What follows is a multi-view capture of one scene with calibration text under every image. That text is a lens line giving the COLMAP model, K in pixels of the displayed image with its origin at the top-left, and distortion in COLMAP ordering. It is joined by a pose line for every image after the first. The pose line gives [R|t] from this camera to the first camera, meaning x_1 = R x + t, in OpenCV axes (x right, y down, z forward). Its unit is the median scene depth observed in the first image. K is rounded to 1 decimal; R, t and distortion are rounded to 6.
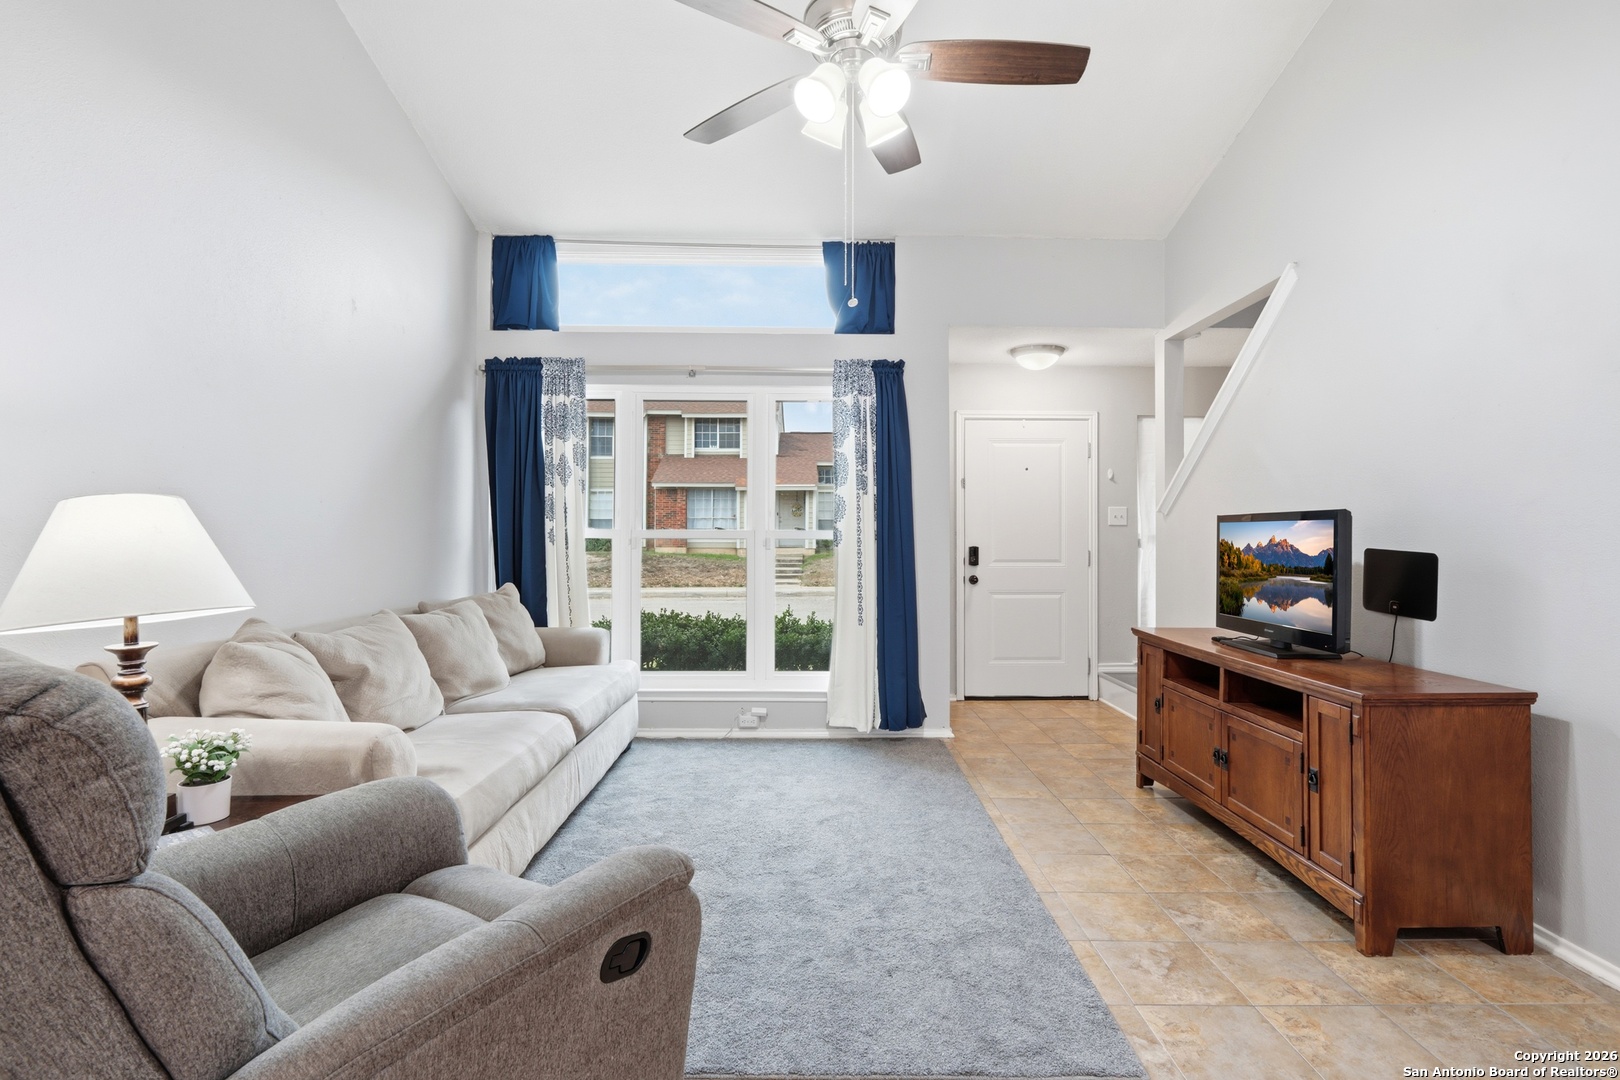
lens RADIAL K [[755.1, 0, 802.8], [0, 755.1, 530.1], [0, 0, 1]] dist [-0.001143, 0.000172]
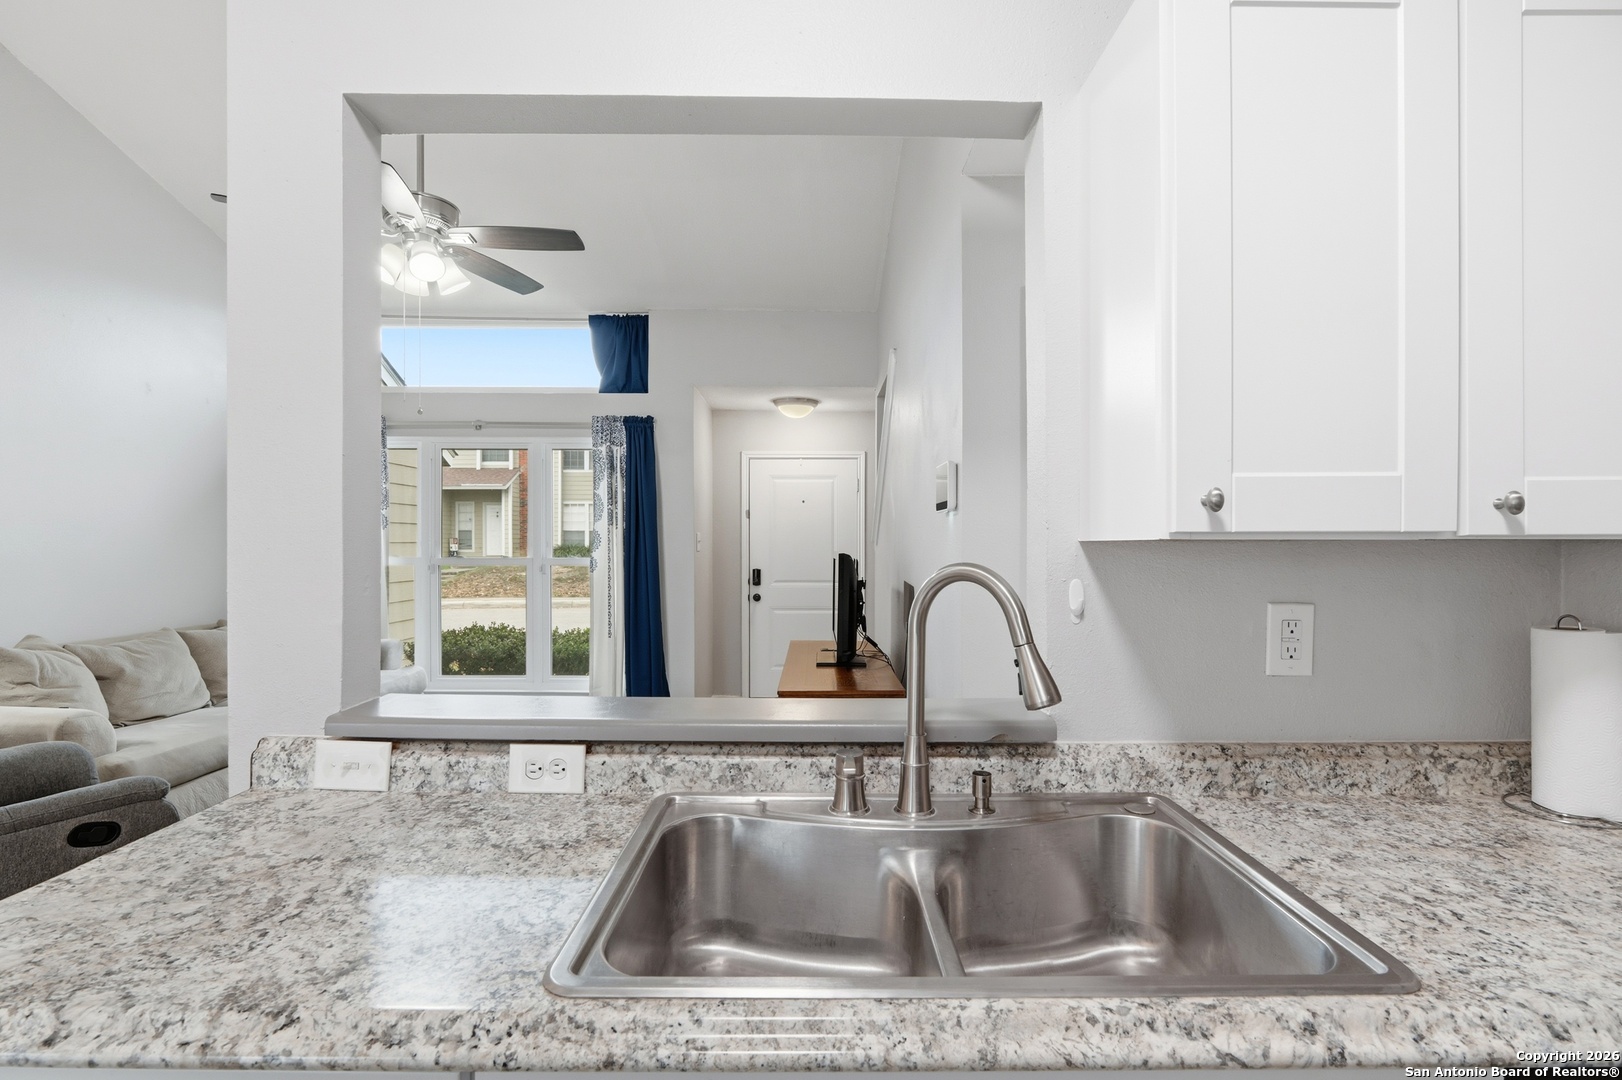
lens RADIAL K [[752.9, 0, 811.3], [0, 752.9, 548.9], [0, 0, 1]] dist [-0.012286, 0.000118]
pose [[0.999989, 0.000209, -0.004693, 0.394007], [-0.000135, 0.999876, 0.015715, -0.033866], [0.004696, -0.015714, 0.999865, -0.191919]]
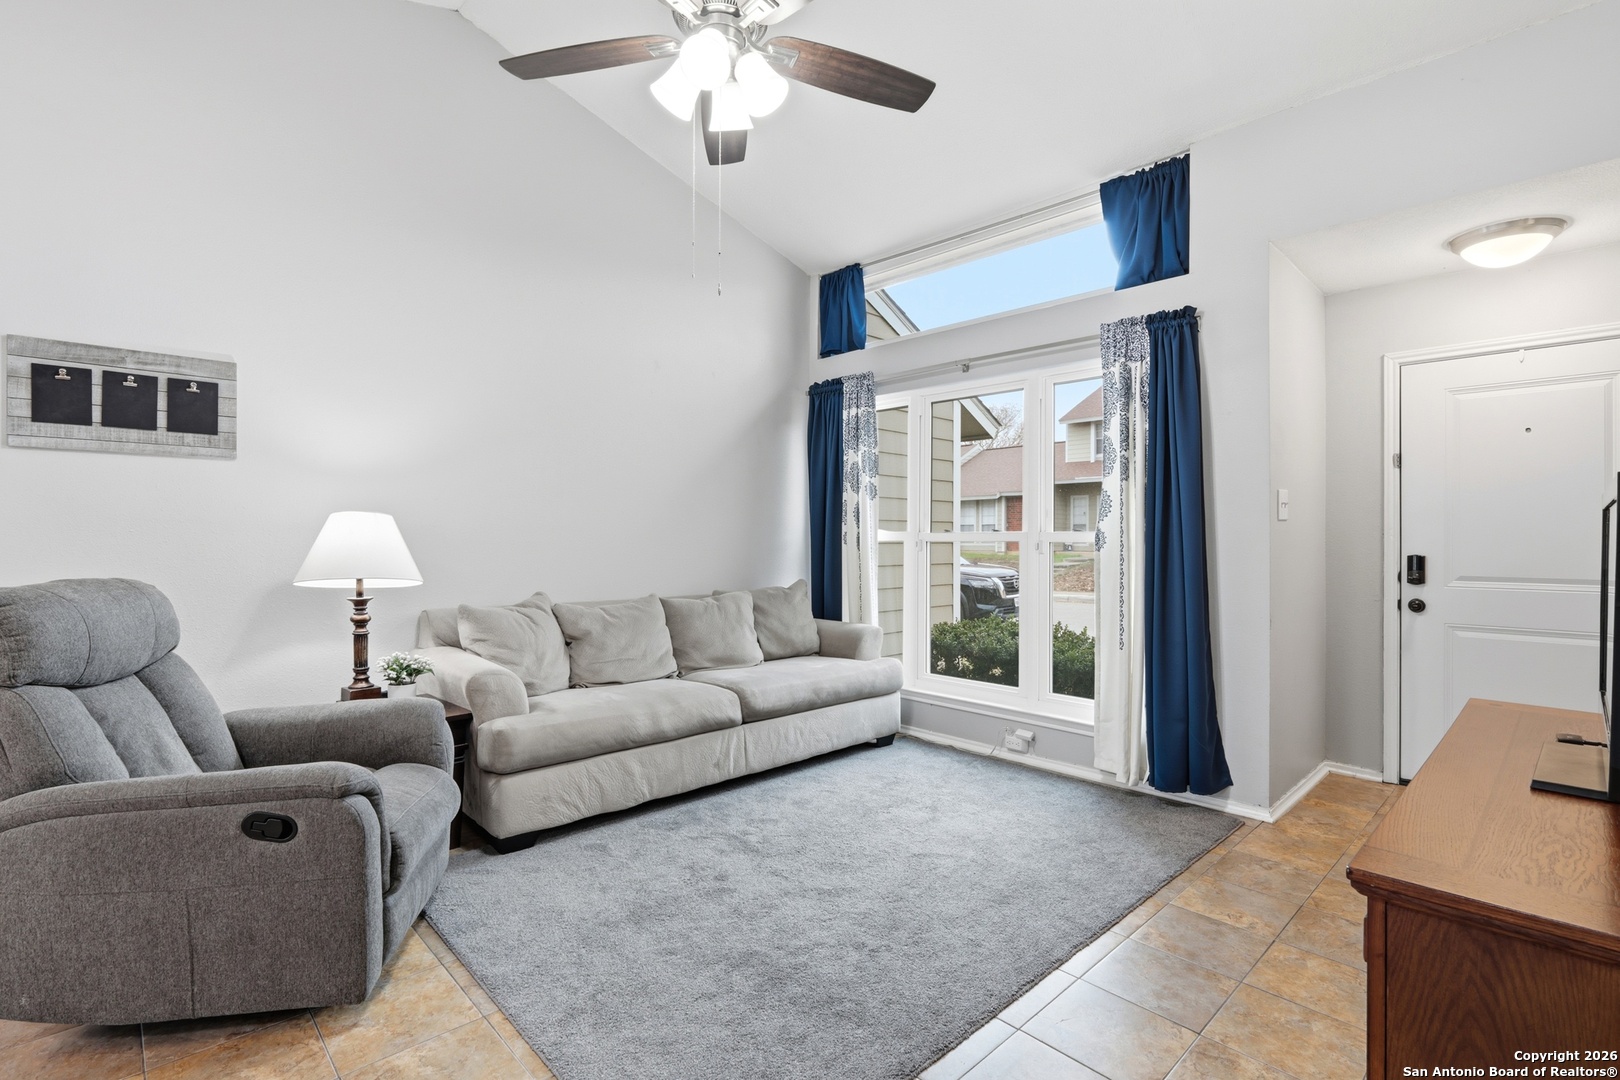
lens RADIAL K [[748.4, 0, 816.0], [0, 748.4, 535.7], [0, 0, 1]] dist [-0.008307, 0.000698]
pose [[0.696233, -0.001343, -0.717815, 0.410067], [0.002024, 0.999998, 0.000093, 0.004388], [0.717813, -0.001518, 0.696234, 0.209239]]
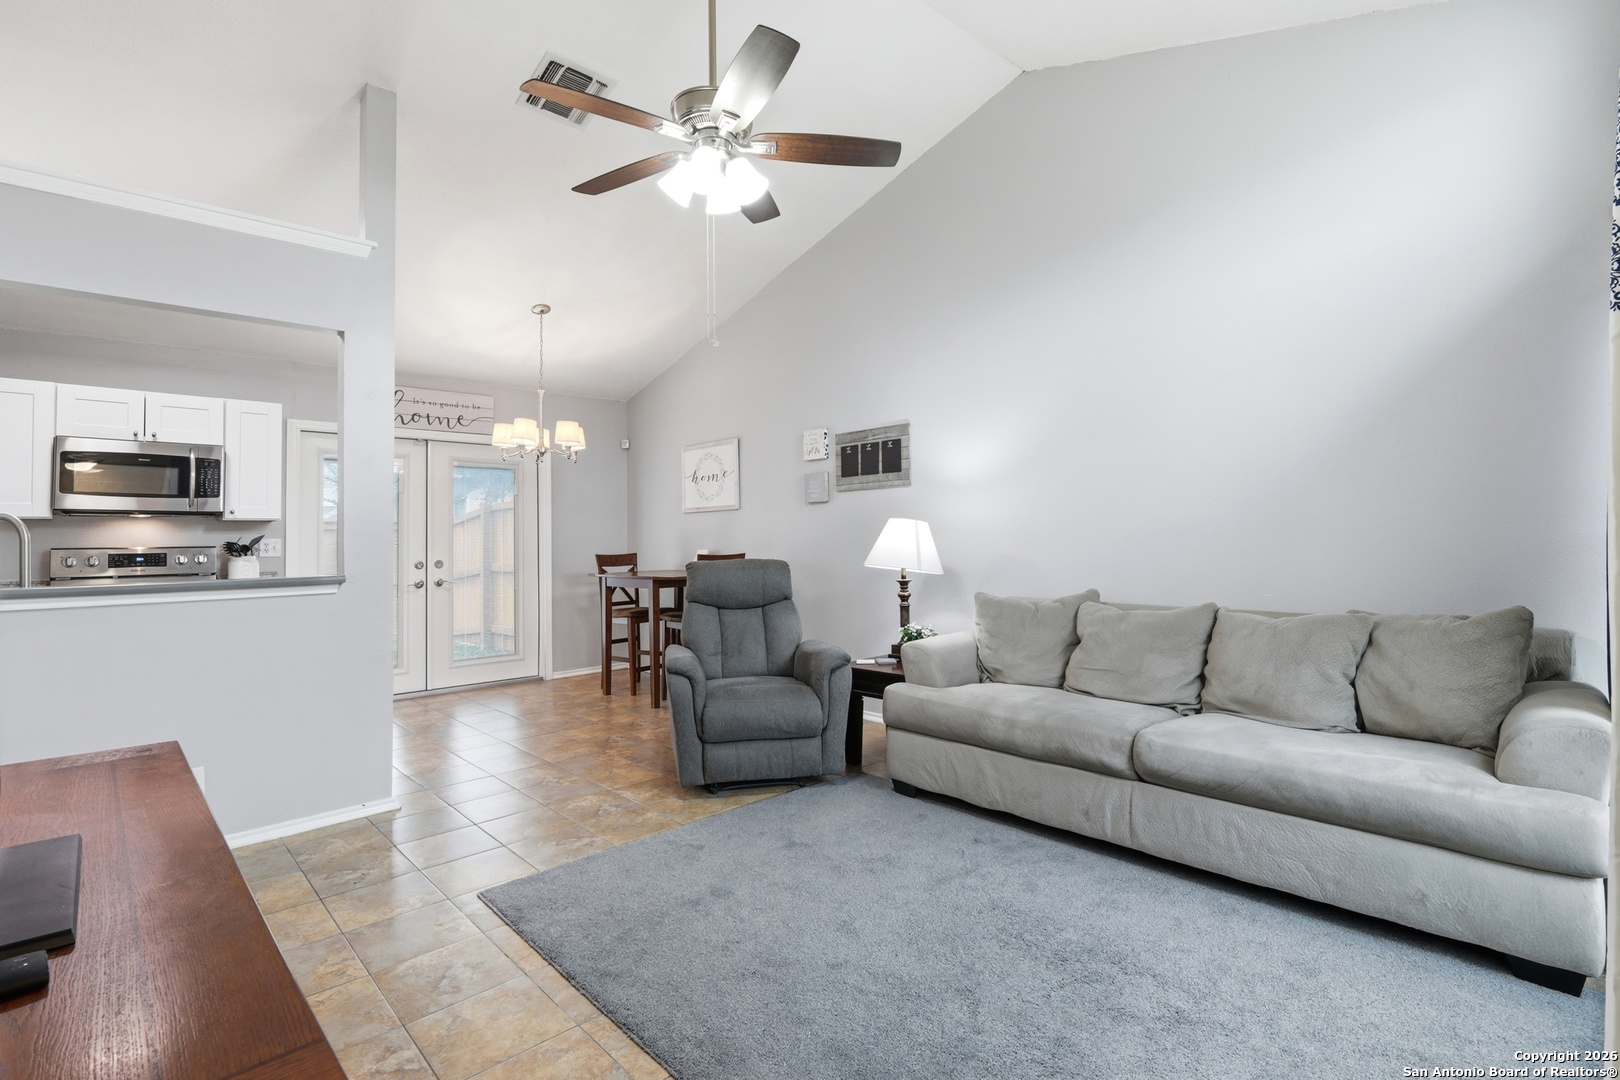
lens RADIAL K [[771.0, 0, 816.0], [0, 771.0, 529.9], [0, 0, 1]] dist [-0.000503, 0.000134]
pose [[-0.718600, -0.002227, -0.695420, 0.394116], [0.015185, 0.999706, -0.018894, 0.013219], [0.695258, -0.024137, -0.718355, 0.976501]]
